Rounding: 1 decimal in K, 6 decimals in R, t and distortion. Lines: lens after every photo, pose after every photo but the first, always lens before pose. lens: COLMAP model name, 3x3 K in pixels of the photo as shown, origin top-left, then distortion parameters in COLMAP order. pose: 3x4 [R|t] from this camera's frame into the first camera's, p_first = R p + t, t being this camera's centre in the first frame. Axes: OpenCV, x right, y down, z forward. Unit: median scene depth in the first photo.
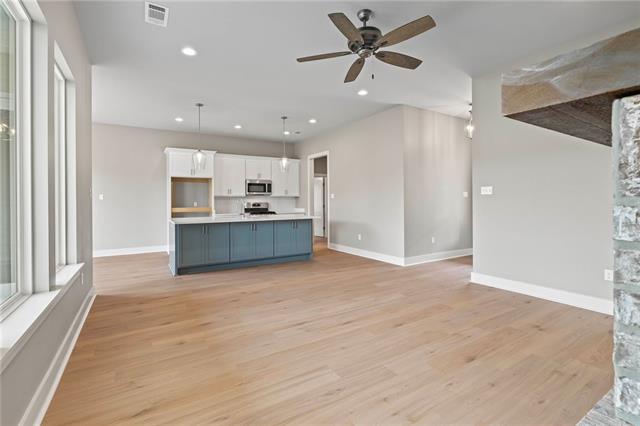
lens RADIAL K [[296.0, 0, 312.2], [0, 296.0, 199.3], [0, 0, 1]] dist [-0.003040, -0.000260]
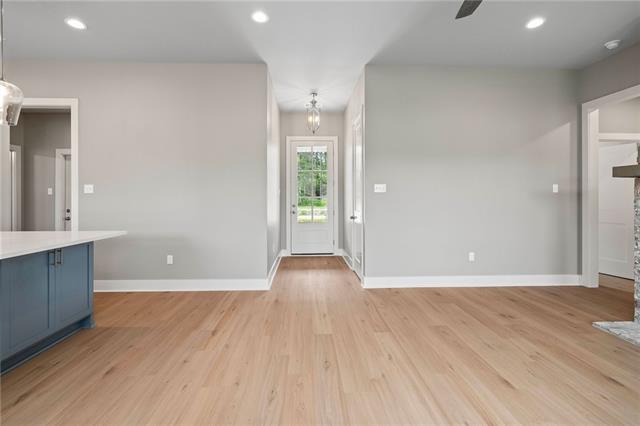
lens RADIAL K [[296.0, 0, 312.2], [0, 296.0, 199.3], [0, 0, 1]] dist [-0.003040, -0.000260]
pose [[0.482879, 0.002438, 0.875684, -0.511171], [-0.007520, 0.999971, 0.001362, 0.008925], [-0.875655, -0.007243, 0.482883, 1.061754]]
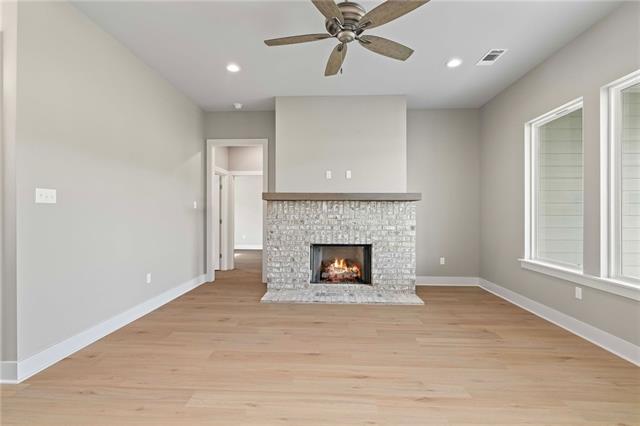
lens RADIAL K [[290.9, 0, 320.0], [0, 290.9, 213.0], [0, 0, 1]] dist [-0.002512, -0.000226]
pose [[-0.838863, 0.004708, 0.544322, -0.200416], [-0.000522, 0.999955, -0.009454, 0.010673], [-0.544342, -0.008215, -0.838823, 1.715024]]
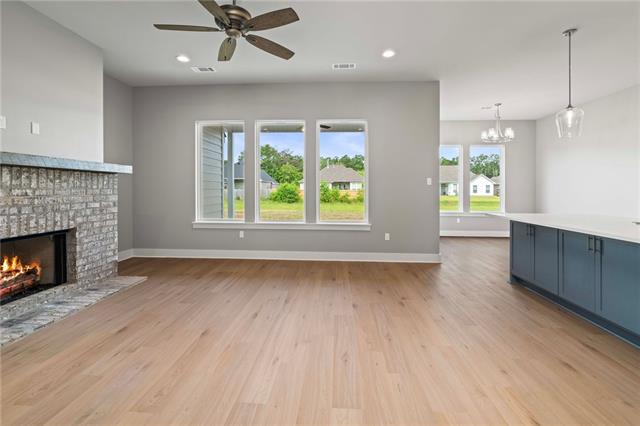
lens RADIAL K [[294.8, 0, 321.3], [0, 294.8, 188.5], [0, 0, 1]] dist [-0.000089, 0.000215]
pose [[-0.553161, 0.003013, -0.833069, 0.814091], [0.004991, 0.999987, 0.000302, 0.007073], [0.833059, -0.003991, -0.553169, 1.749864]]
